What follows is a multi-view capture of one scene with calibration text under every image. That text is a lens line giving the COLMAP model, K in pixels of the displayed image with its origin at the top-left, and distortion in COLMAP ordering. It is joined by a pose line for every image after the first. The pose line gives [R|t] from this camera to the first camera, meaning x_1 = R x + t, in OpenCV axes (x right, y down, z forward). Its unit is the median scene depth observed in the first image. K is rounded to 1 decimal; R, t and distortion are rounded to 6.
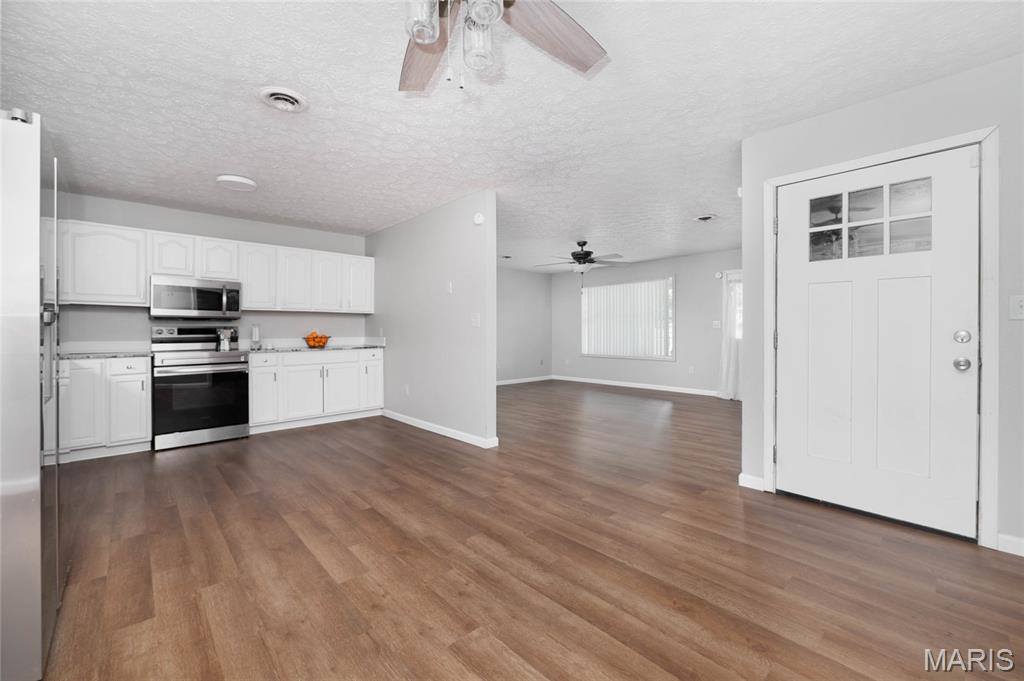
lens RADIAL K [[421.9, 0, 514.5], [0, 421.9, 329.1], [0, 0, 1]] dist [-0.001262, -0.000090]
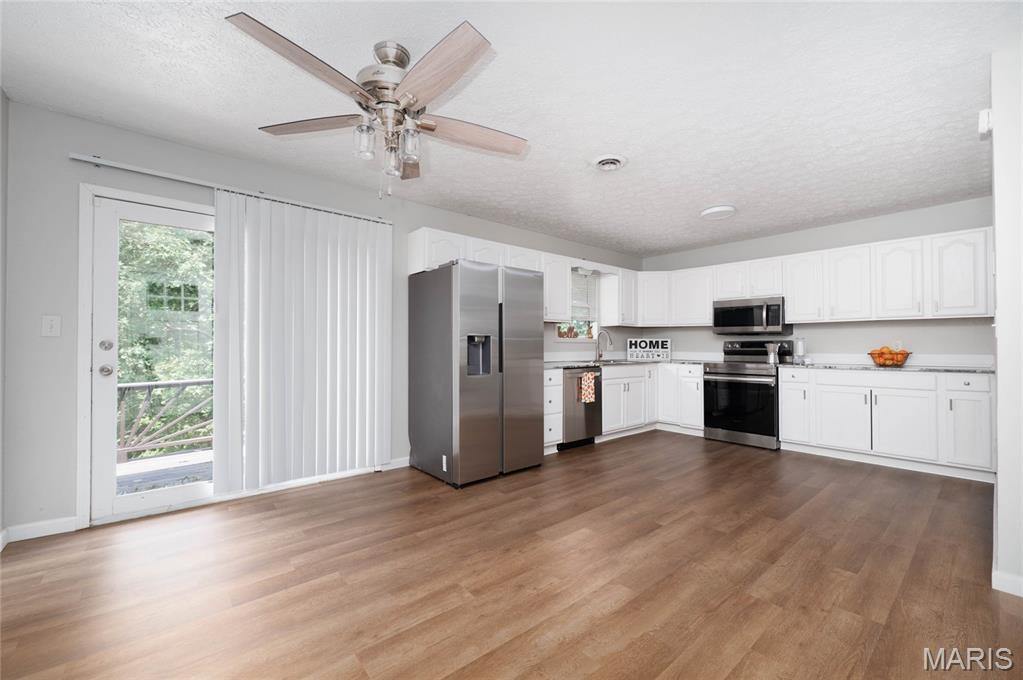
lens RADIAL K [[417.1, 0, 511.5], [0, 417.1, 340.0], [0, 0, 1]] dist [-0.001941, -0.000144]
pose [[-0.050176, -0.008768, -0.998702, 0.633143], [0.003729, 0.999953, -0.008967, -0.000564], [0.998733, -0.004174, -0.050141, 0.681760]]
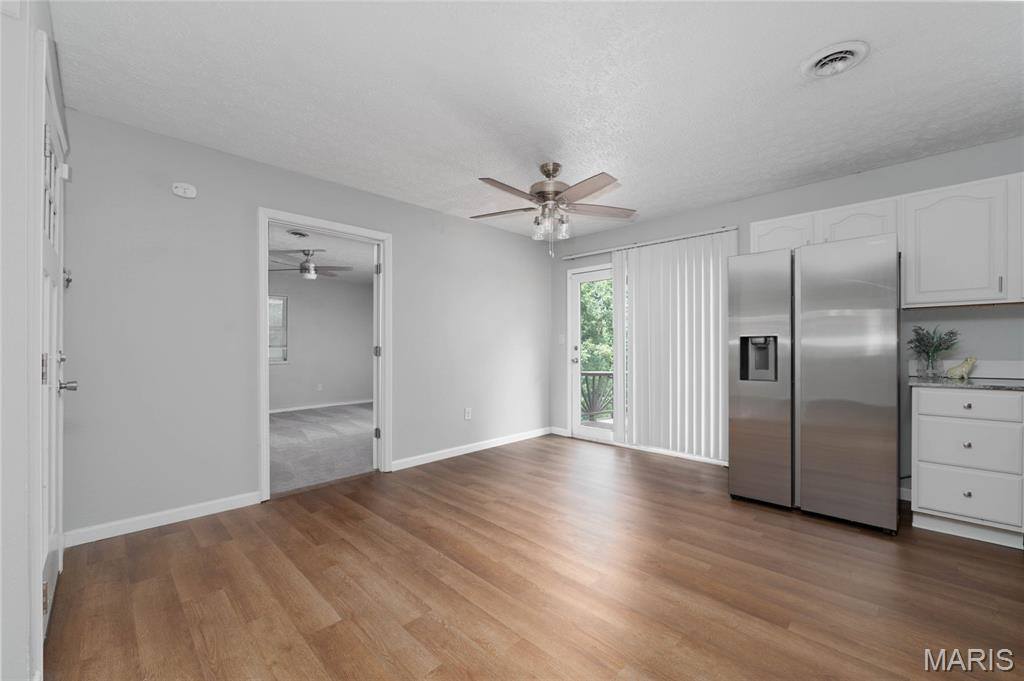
lens RADIAL K [[412.8, 0, 513.8], [0, 412.8, 347.1], [0, 0, 1]] dist [-0.000572, -0.000061]
pose [[-0.999200, 0.004589, -0.039728, 0.086633], [0.004851, 0.999967, -0.006497, 0.005413], [0.039697, -0.006684, -0.999189, 1.564519]]
